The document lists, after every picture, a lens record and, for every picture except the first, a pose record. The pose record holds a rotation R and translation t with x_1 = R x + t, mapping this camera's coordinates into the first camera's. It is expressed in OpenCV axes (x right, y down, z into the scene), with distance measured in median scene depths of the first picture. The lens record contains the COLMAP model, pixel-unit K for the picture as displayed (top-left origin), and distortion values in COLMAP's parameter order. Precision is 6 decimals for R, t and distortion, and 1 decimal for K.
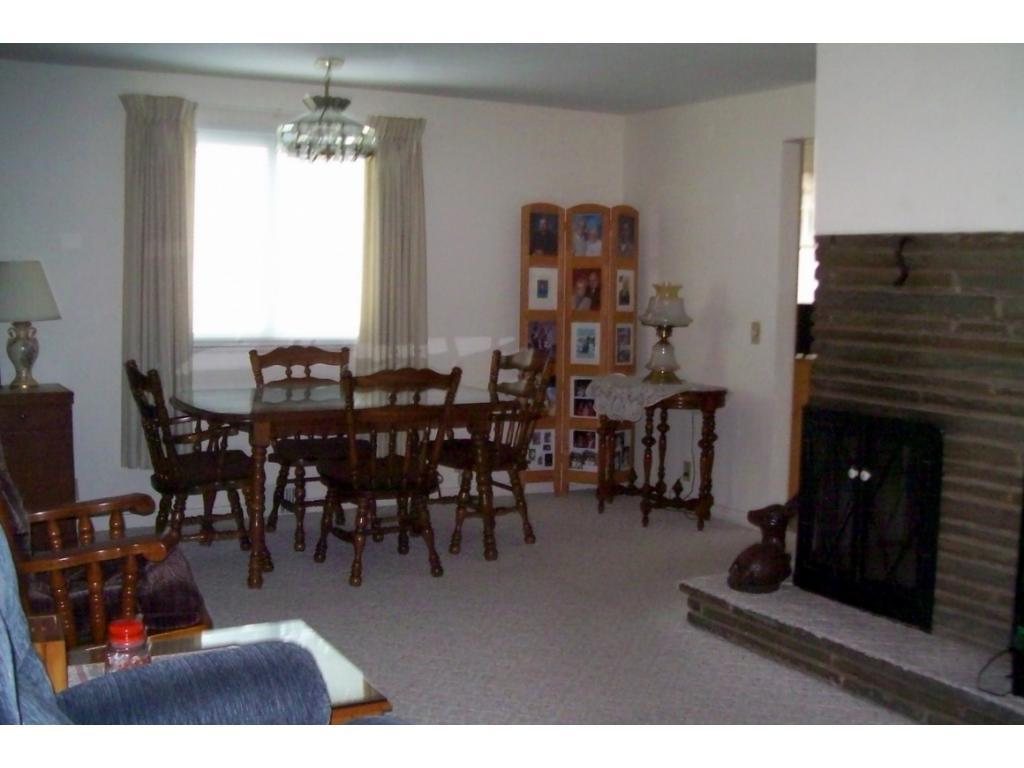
lens RADIAL K [[1175.7, 0, 512.0], [0, 1175.7, 384.0], [0, 0, 1]] dist [-0.190959, 0.289340]
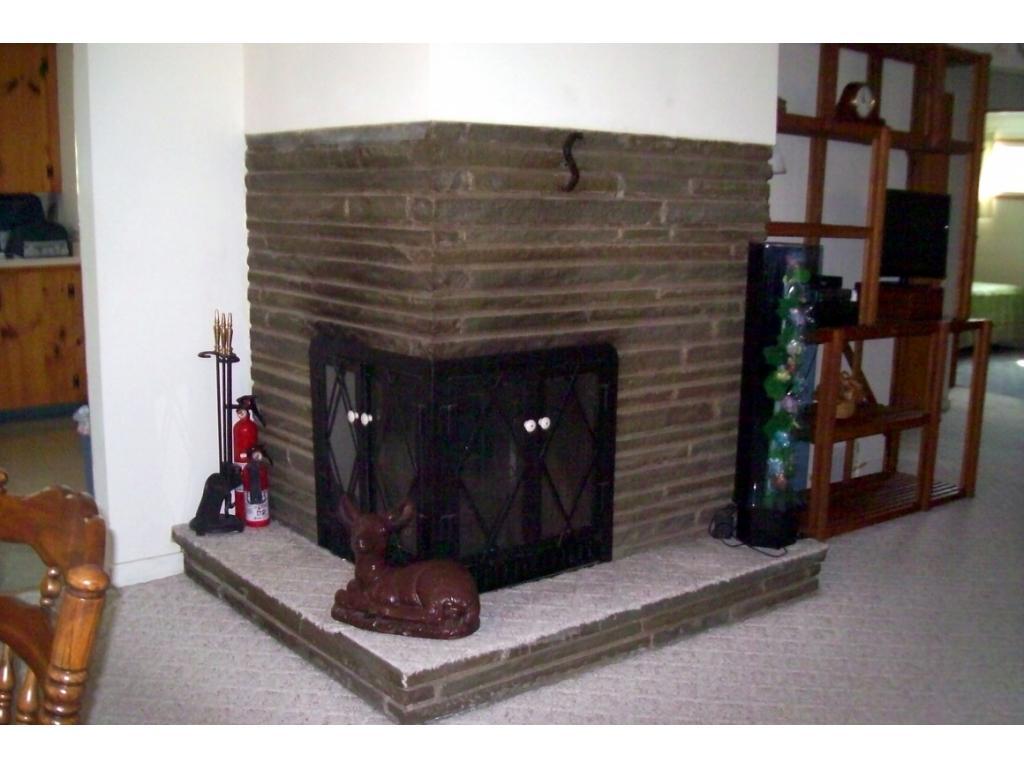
lens RADIAL K [[1105.8, 0, 511.6], [0, 1105.8, 394.6], [0, 0, 1]] dist [-0.054626, 0.001537]
pose [[-0.165656, -0.195537, 0.966604, -0.485832], [0.071746, 0.975159, 0.209563, -0.115704], [-0.983570, 0.104066, -0.147512, 1.210846]]
